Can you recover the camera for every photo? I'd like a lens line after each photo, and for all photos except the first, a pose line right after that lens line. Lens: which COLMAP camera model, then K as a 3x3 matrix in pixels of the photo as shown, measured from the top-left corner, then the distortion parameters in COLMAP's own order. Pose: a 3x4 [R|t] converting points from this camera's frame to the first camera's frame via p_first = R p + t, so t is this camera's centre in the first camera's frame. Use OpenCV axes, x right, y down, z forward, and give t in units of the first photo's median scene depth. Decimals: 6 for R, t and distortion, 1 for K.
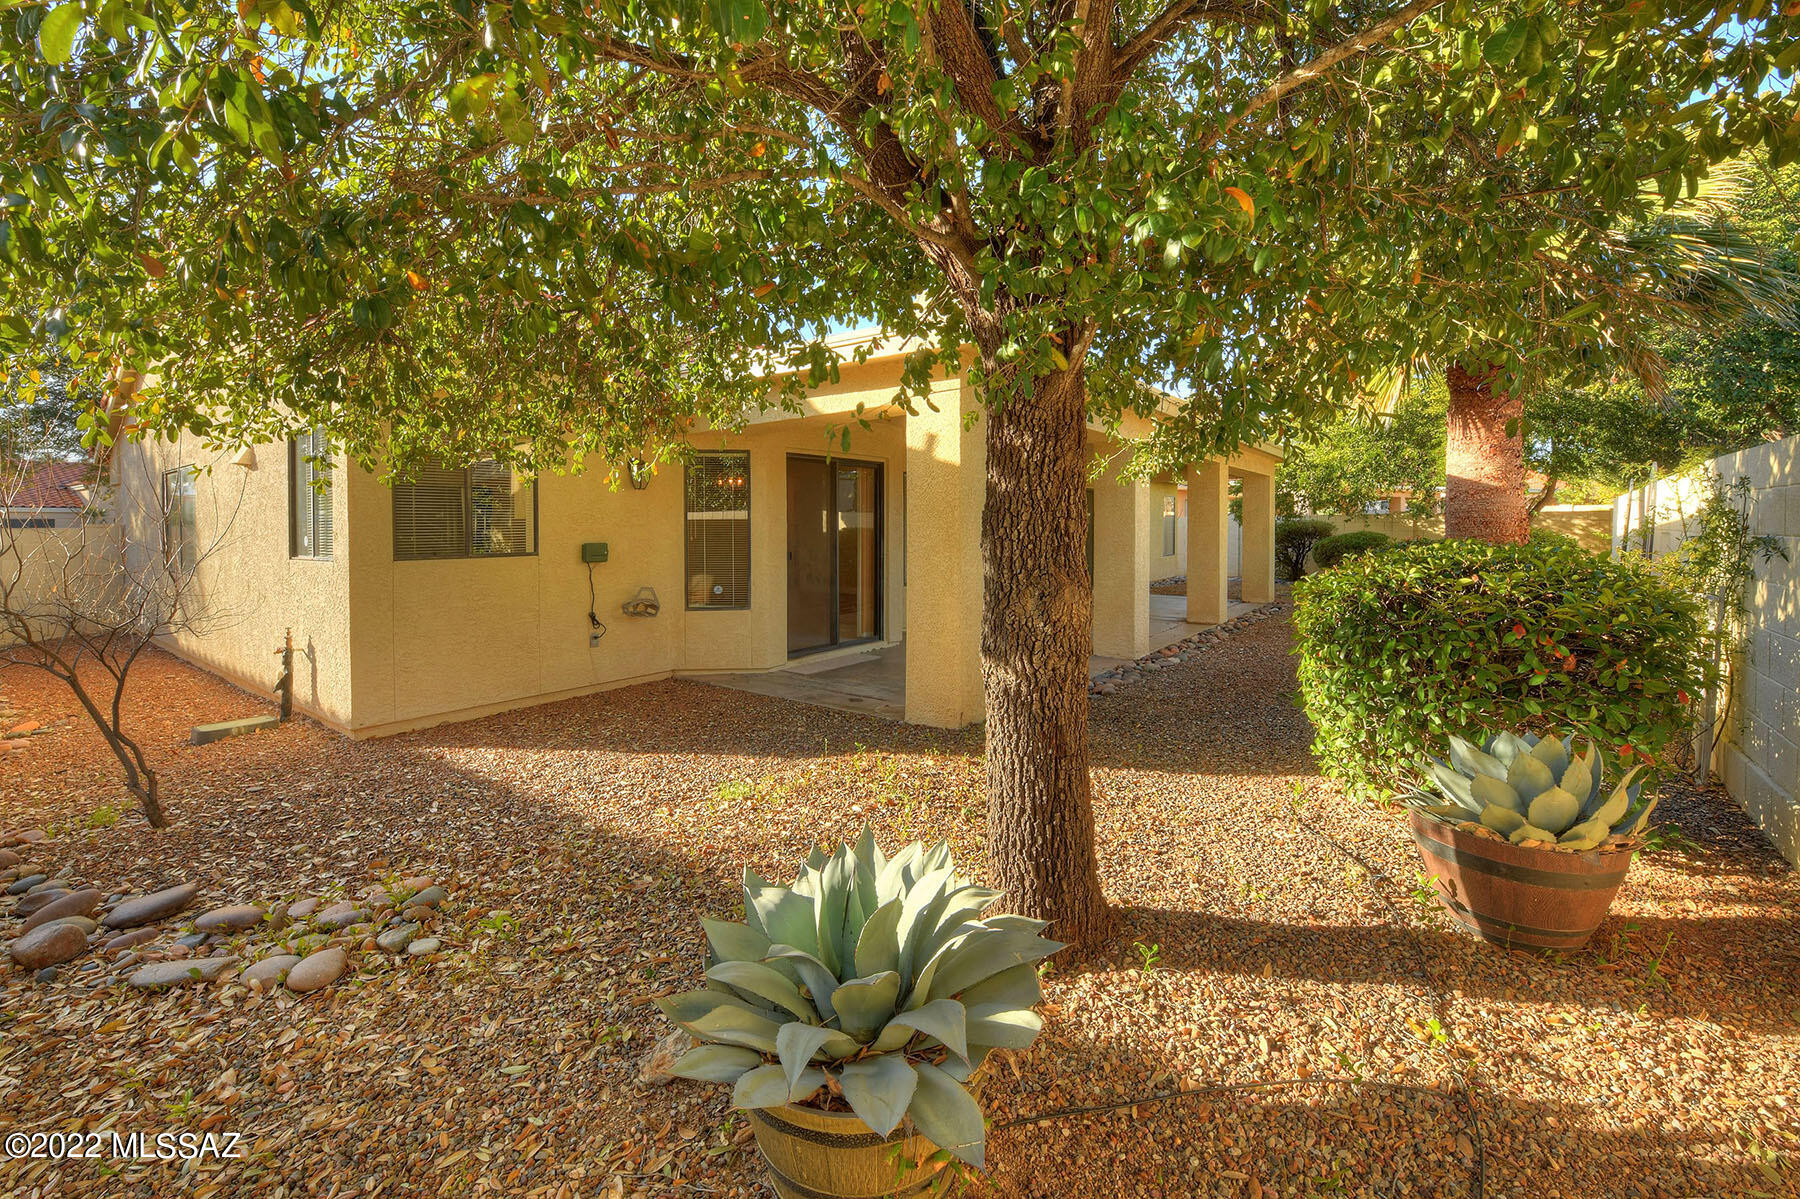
lens RADIAL K [[715.8, 0, 879.3], [0, 715.8, 523.4], [0, 0, 1]] dist [-0.018440, -0.000511]
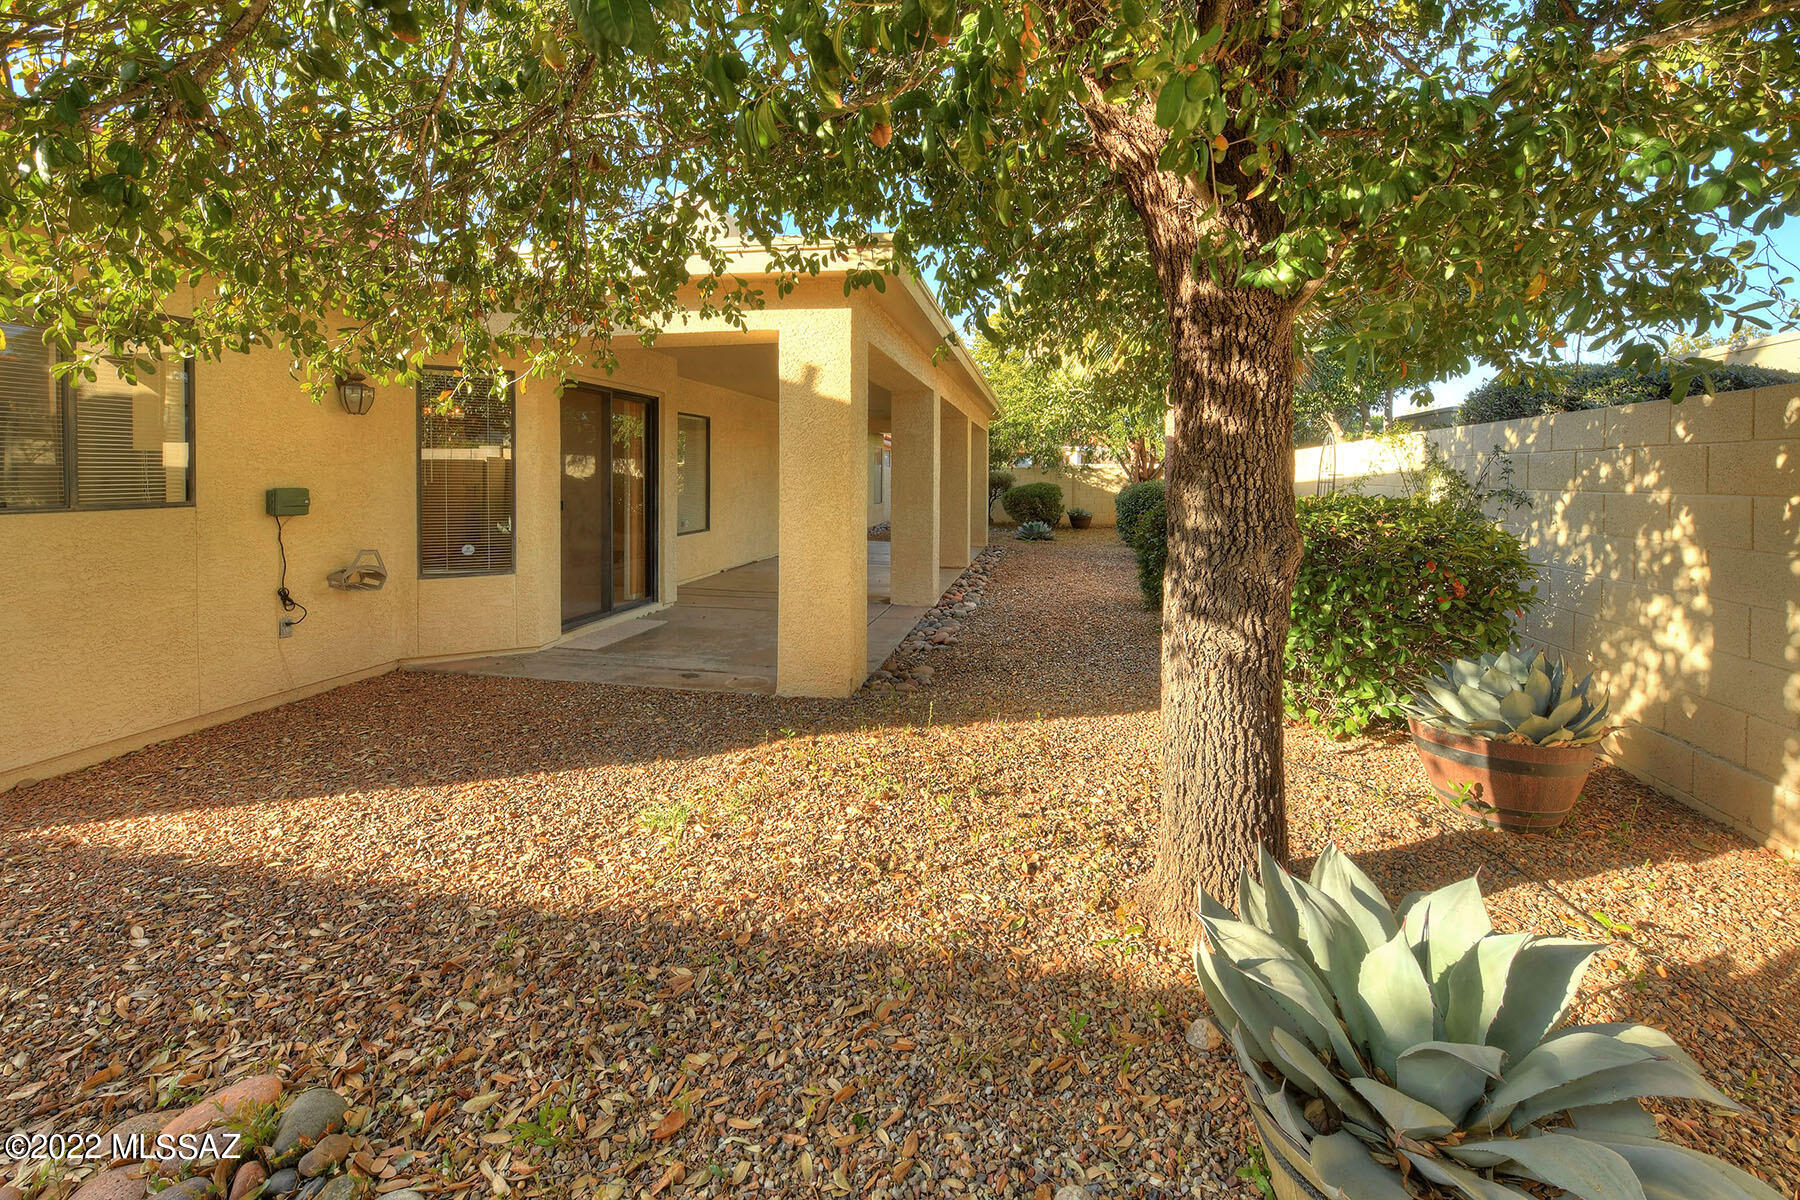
lens RADIAL K [[734.5, 0, 899.7], [0, 734.5, 483.2], [0, 0, 1]] dist [-0.017657, 0.000025]
pose [[0.898856, 0.009238, 0.438146, -0.318542], [-0.016873, 0.999766, 0.013536, 0.006108], [-0.437918, -0.019560, 0.898802, 0.196028]]
